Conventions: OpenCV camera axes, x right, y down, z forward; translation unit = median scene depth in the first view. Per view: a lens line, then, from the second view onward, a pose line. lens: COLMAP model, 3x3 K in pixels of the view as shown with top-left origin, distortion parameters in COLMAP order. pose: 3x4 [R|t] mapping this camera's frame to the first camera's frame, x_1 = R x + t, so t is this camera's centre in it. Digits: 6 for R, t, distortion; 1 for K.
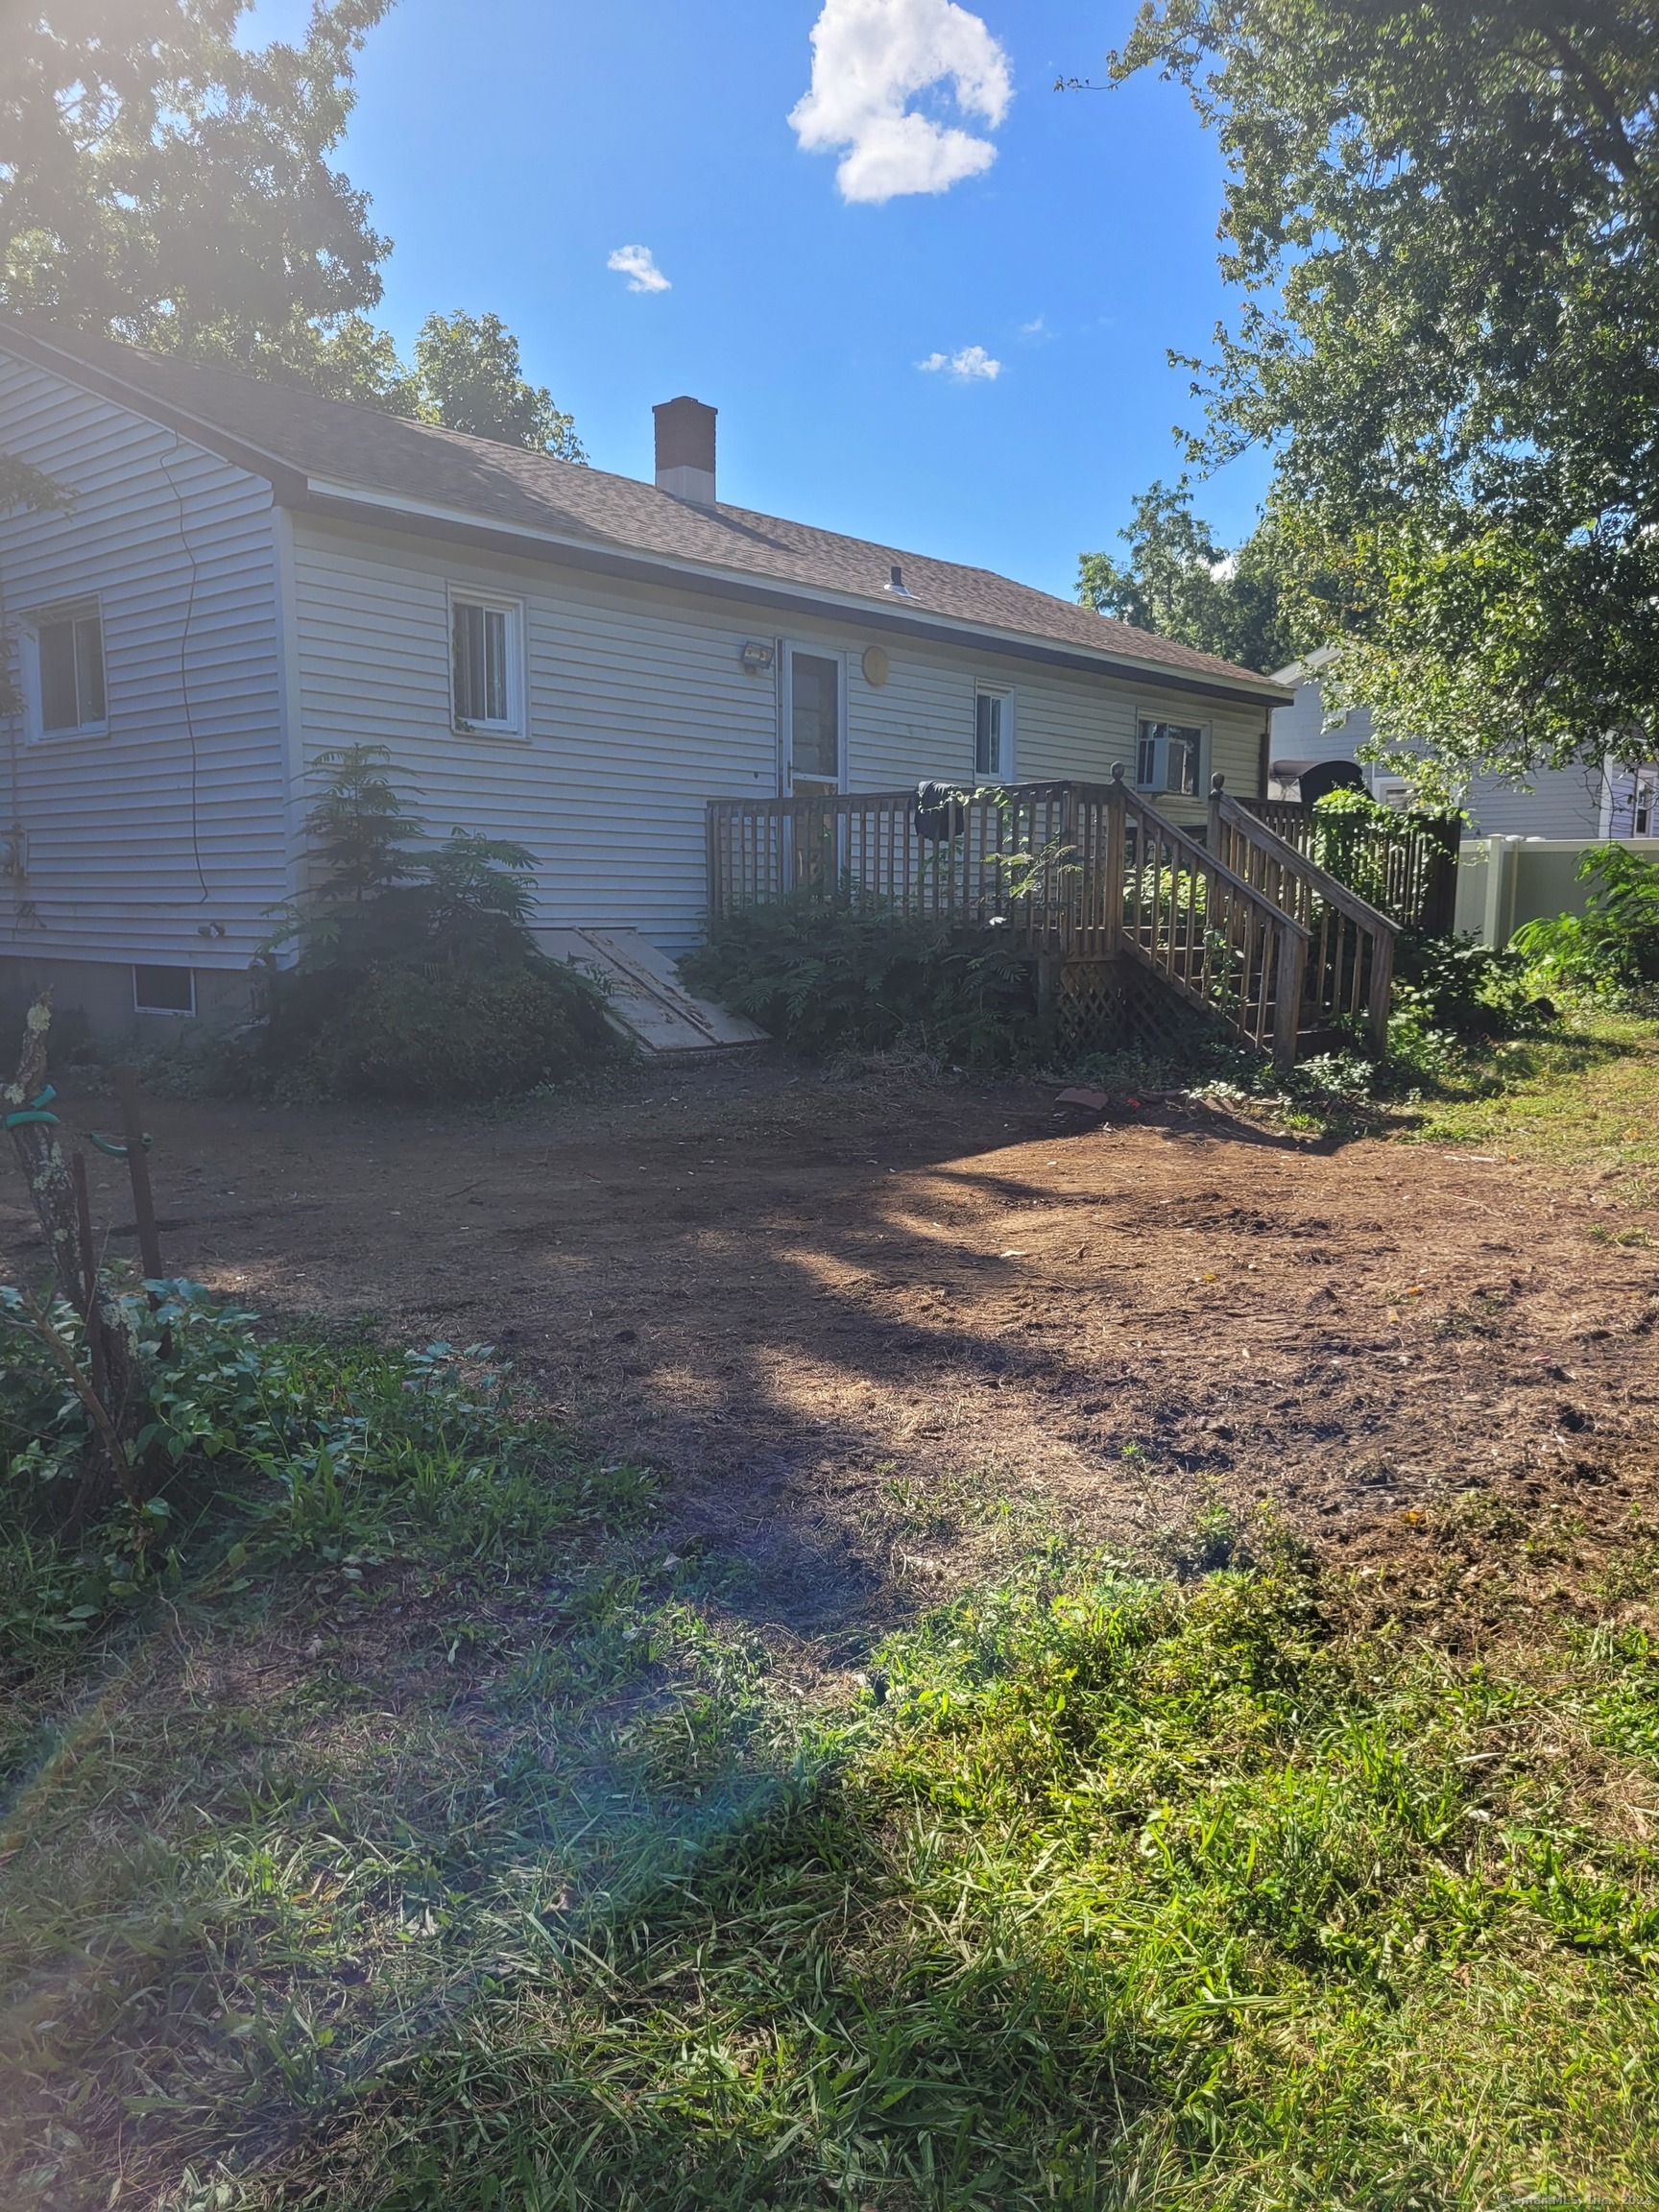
lens RADIAL K [[1665.2, 0, 835.4], [0, 1665.2, 1075.8], [0, 0, 1]] dist [0.056822, -0.054788]
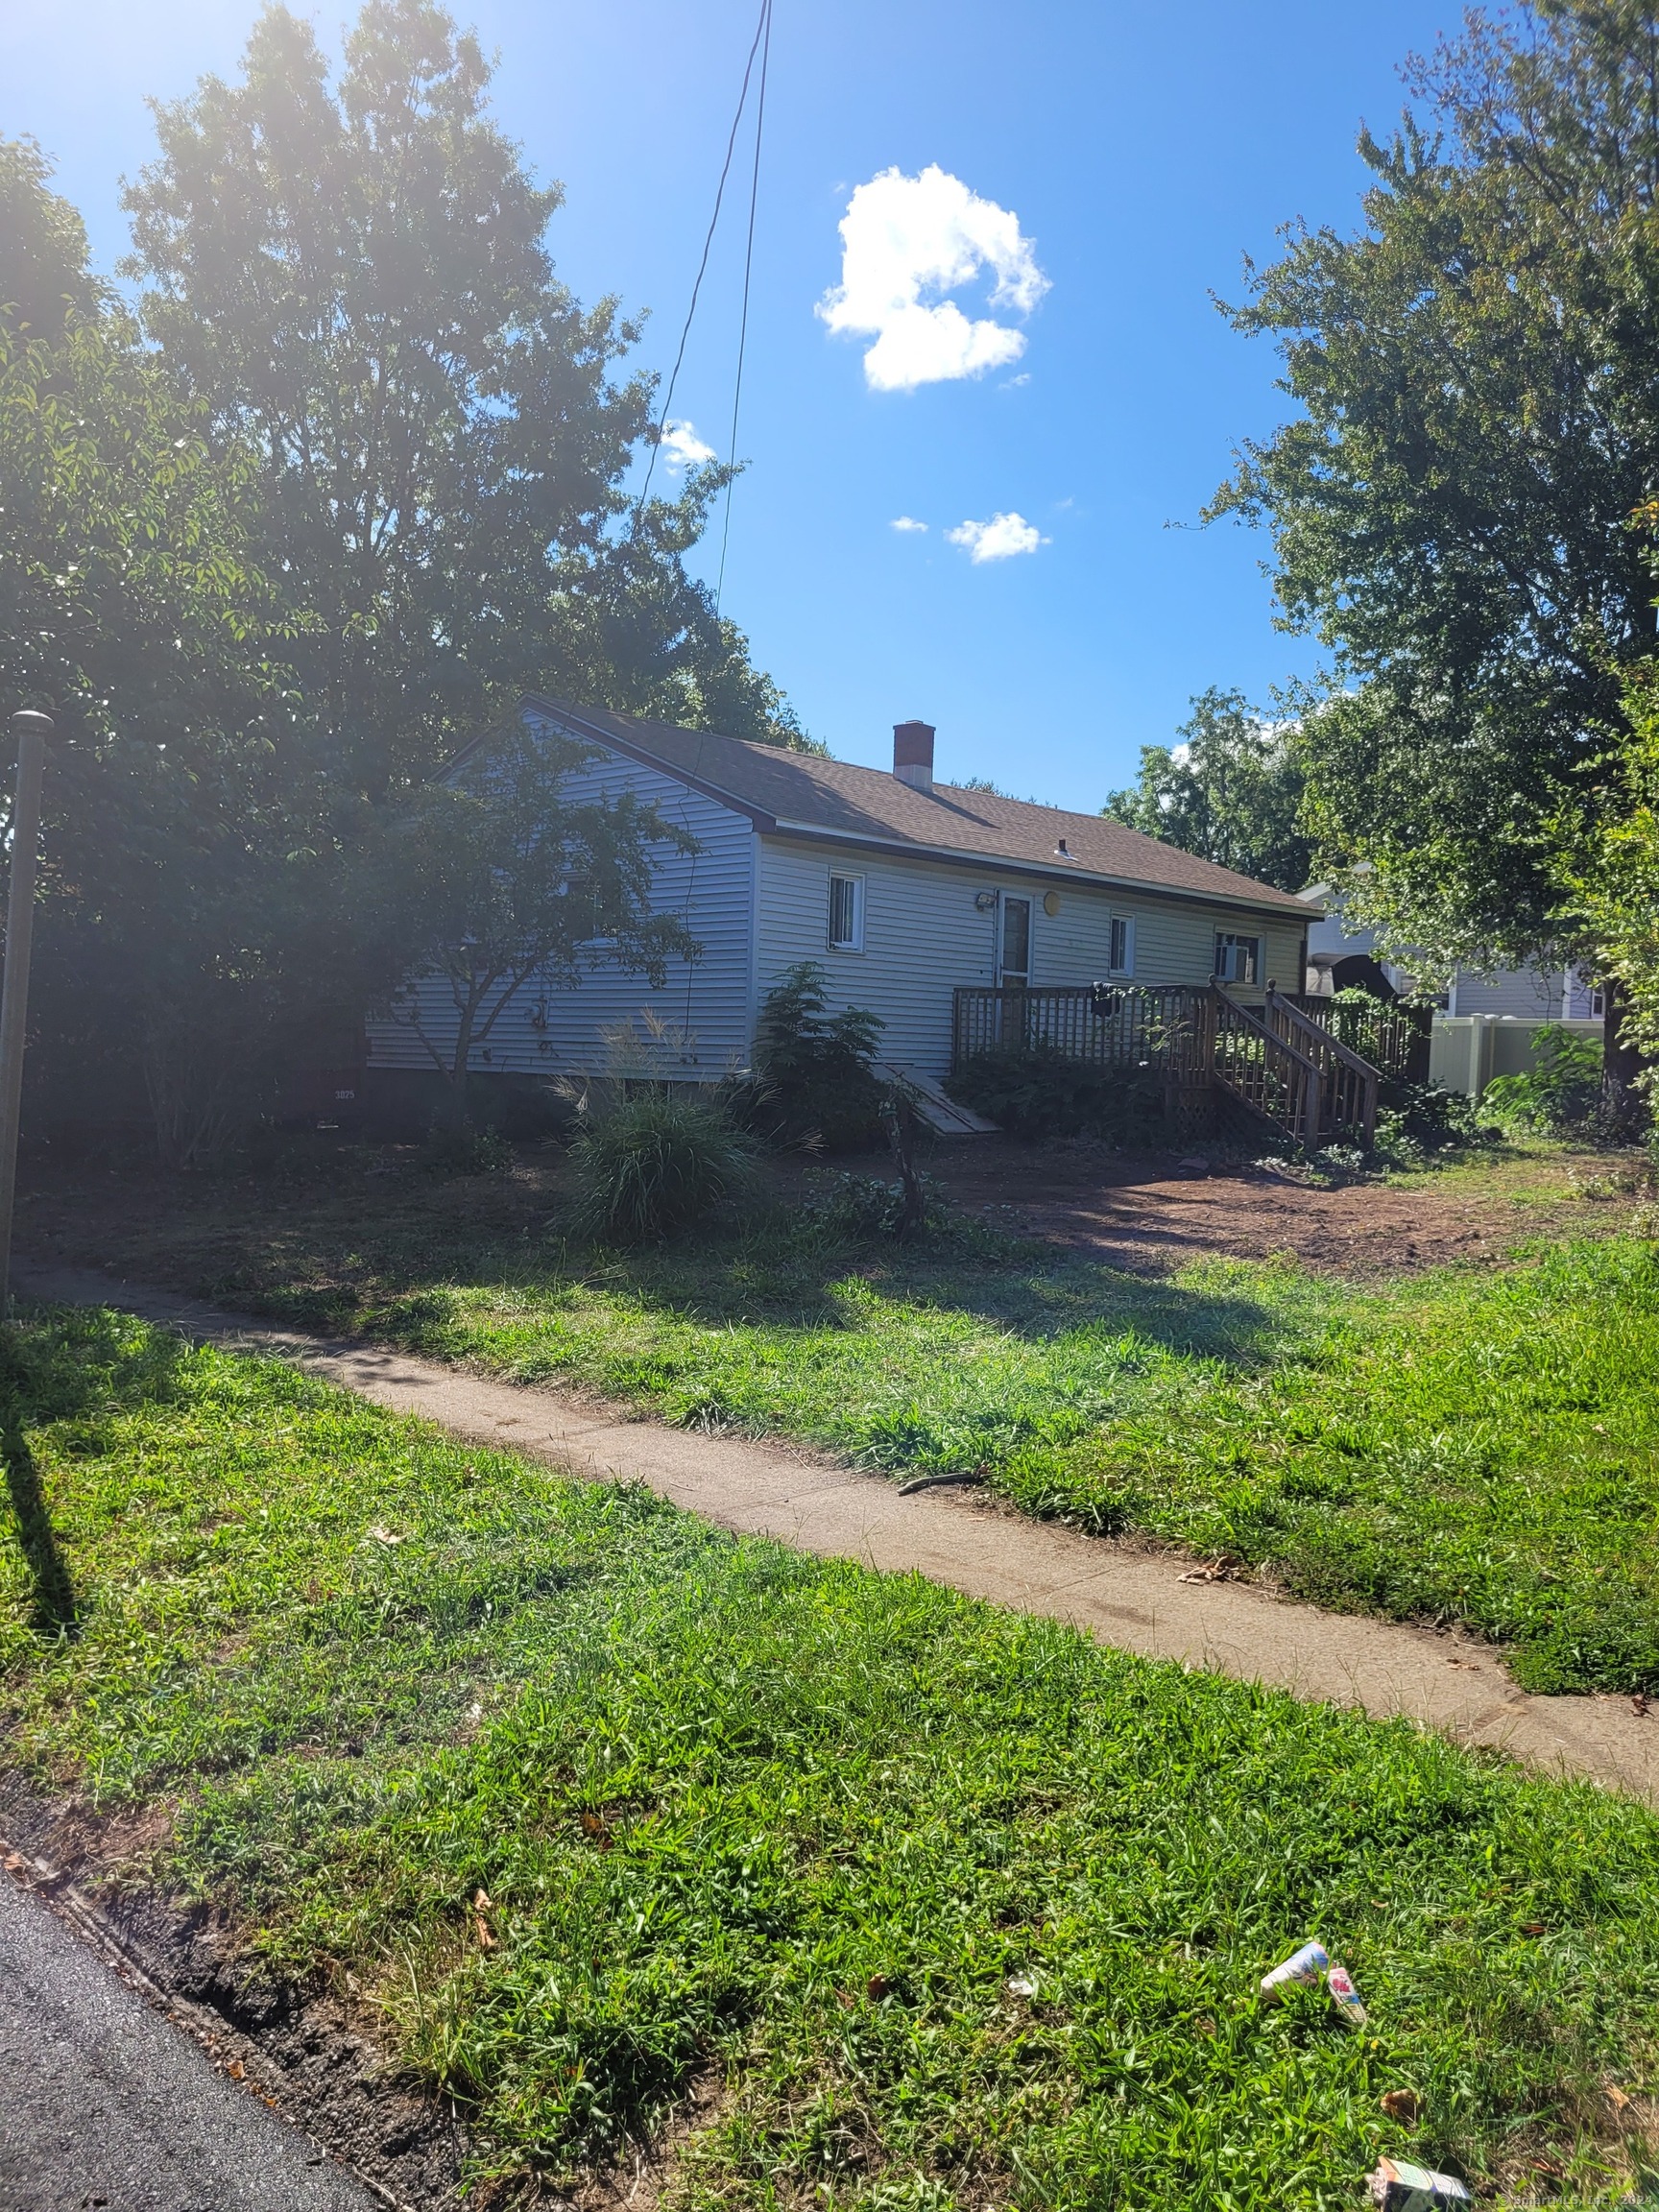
lens RADIAL K [[1754.2, 0, 749.1], [0, 1754.2, 1094.8], [0, 0, 1]] dist [0.047401, -0.061050]
pose [[0.997901, 0.023623, -0.060301, -0.163761], [-0.028305, 0.996552, -0.077997, 0.076459], [0.058250, 0.079540, 0.995128, -0.688064]]
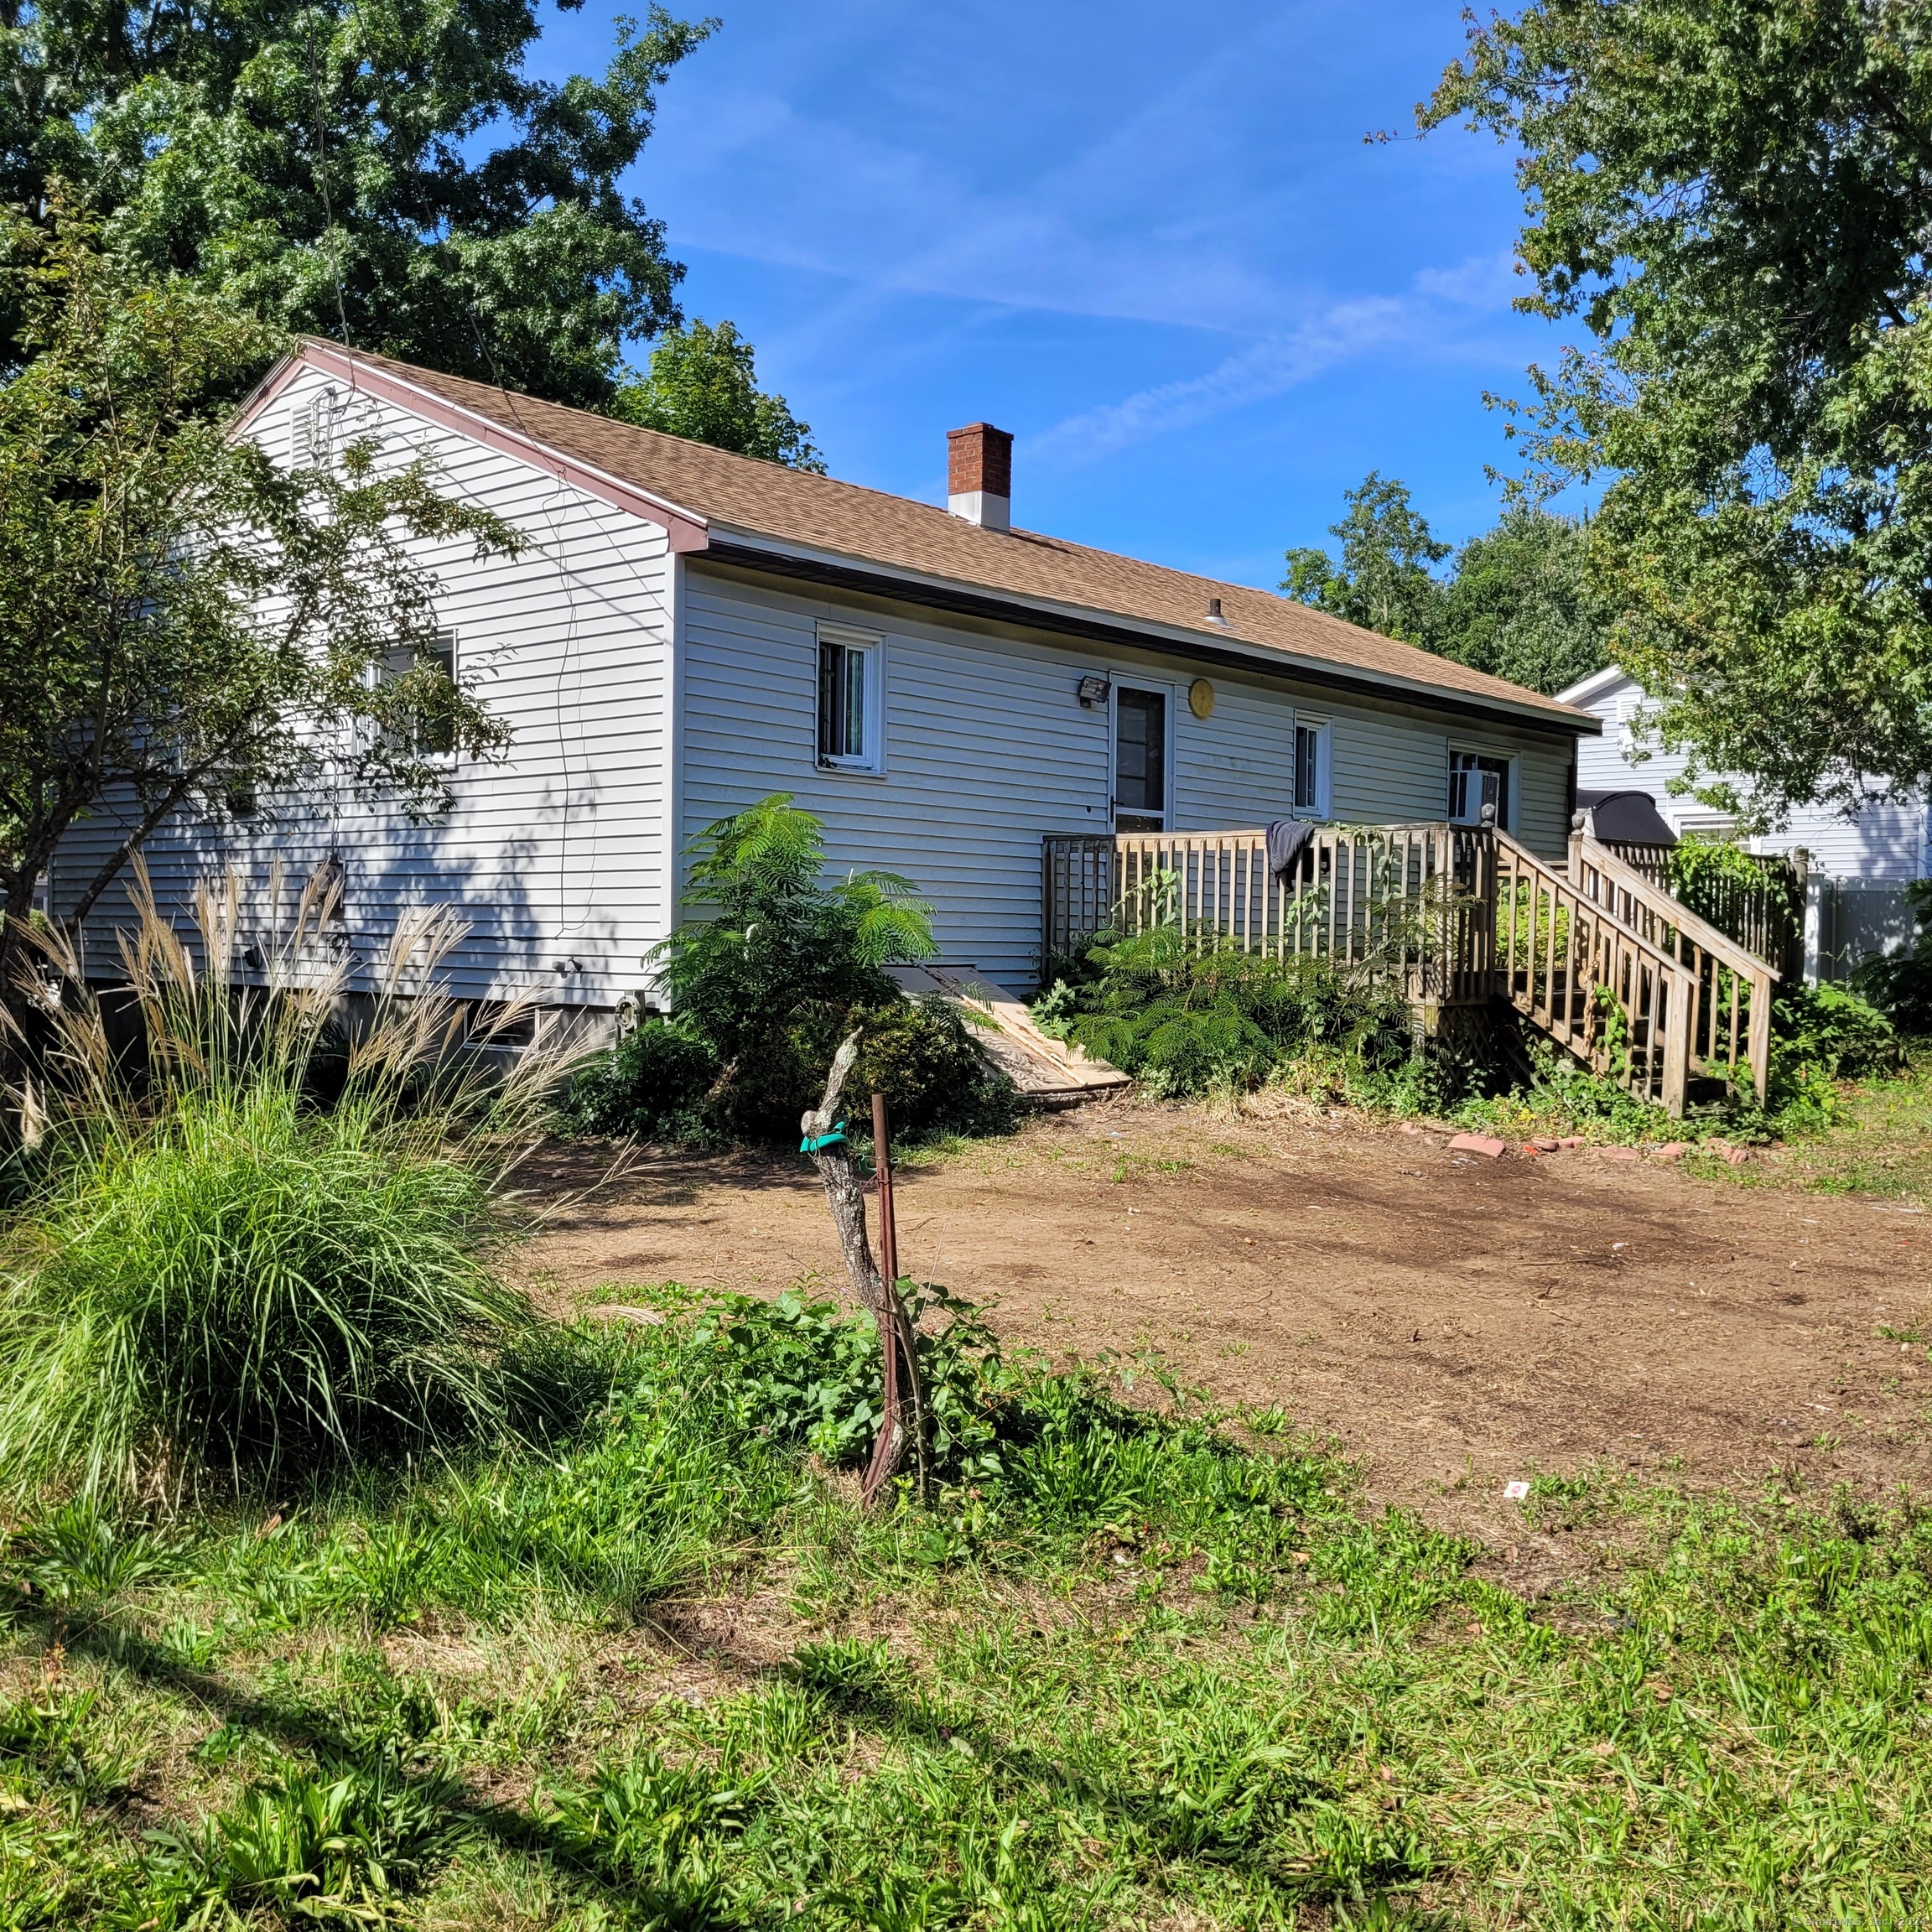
lens RADIAL K [[1978.6, 0, 972.7], [0, 1978.6, 903.9], [0, 0, 1]] dist [0.056463, -0.042850]
pose [[0.999937, 0.008184, 0.007641, -0.123583], [-0.007228, 0.993025, -0.117686, 0.010214], [-0.008551, 0.117624, 0.993021, -0.135370]]
